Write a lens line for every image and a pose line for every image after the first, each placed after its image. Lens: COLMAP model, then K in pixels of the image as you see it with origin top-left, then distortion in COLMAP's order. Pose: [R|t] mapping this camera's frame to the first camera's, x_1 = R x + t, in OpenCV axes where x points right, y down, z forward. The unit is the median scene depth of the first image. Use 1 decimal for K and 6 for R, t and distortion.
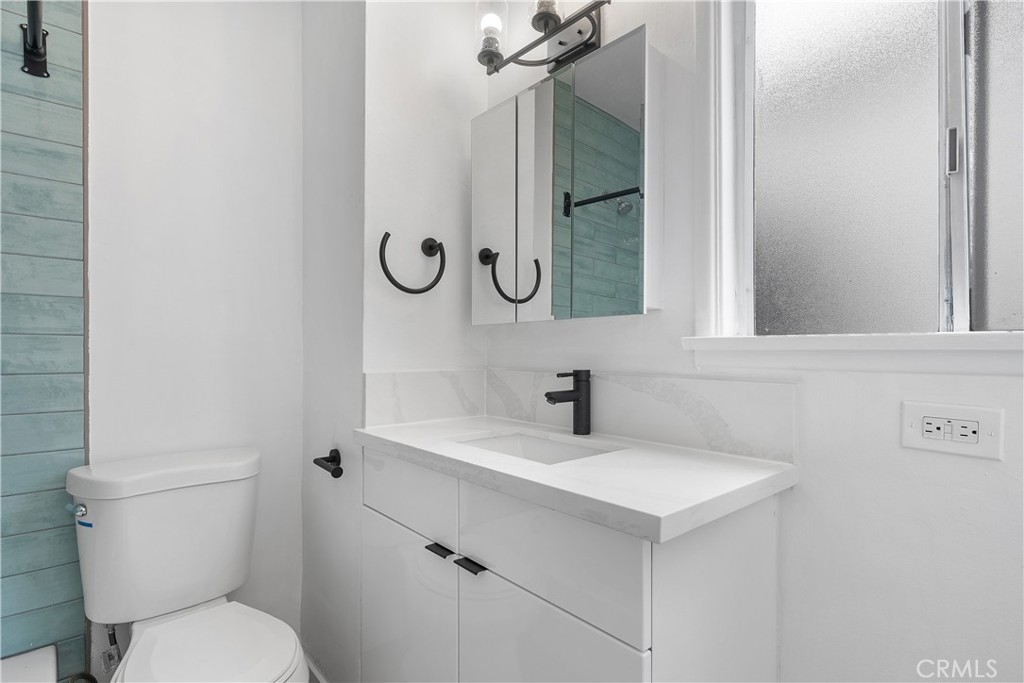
lens RADIAL K [[512.6, 0, 516.1], [0, 512.6, 345.3], [0, 0, 1]] dist [-0.000817, -0.000063]
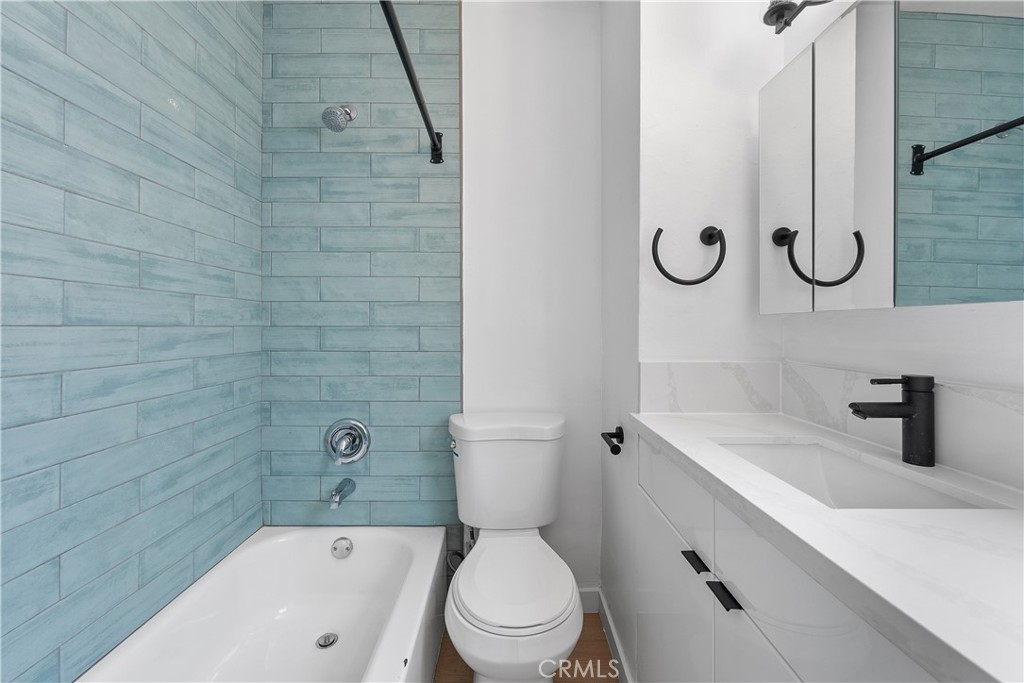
lens RADIAL K [[420.6, 0, 511.3], [0, 420.6, 321.6], [0, 0, 1]] dist [-0.000201, -0.000419]
pose [[0.752596, -0.004843, -0.658465, 0.085752], [0.004960, 0.999986, -0.001686, -0.031552], [0.658464, -0.001997, 0.752610, 0.161502]]
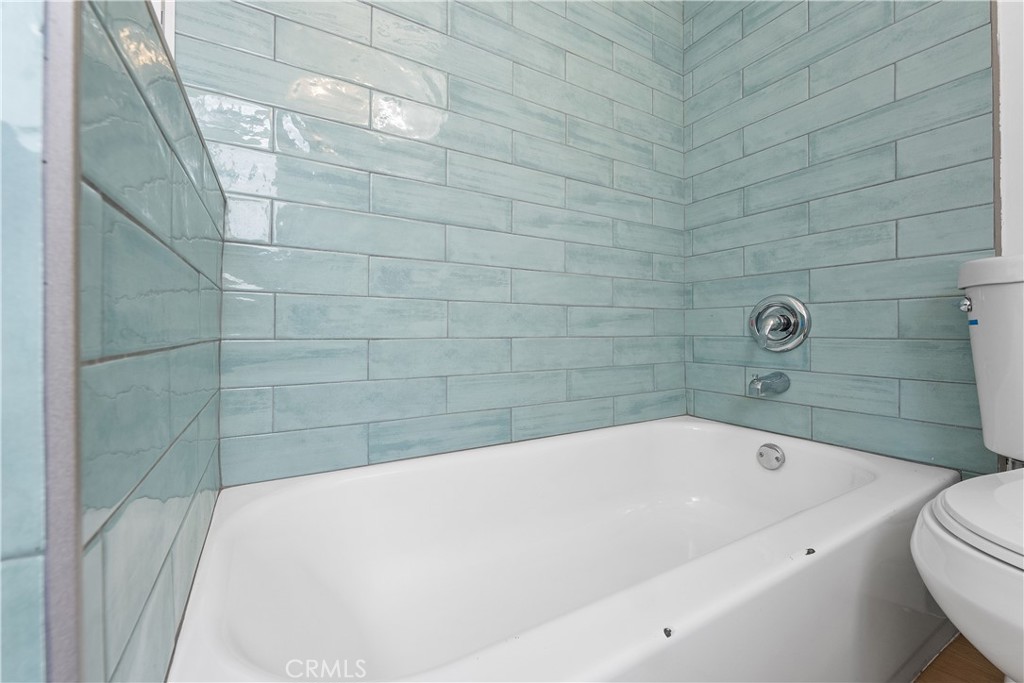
lens RADIAL K [[420.6, 0, 518.8], [0, 420.6, 331.4], [0, 0, 1]] dist [-0.000201, -0.000419]
pose [[-0.194890, -0.006808, -0.980802, -0.036160], [0.008153, 0.999930, -0.008561, 0.325481], [0.980791, -0.009664, -0.194821, 0.374784]]
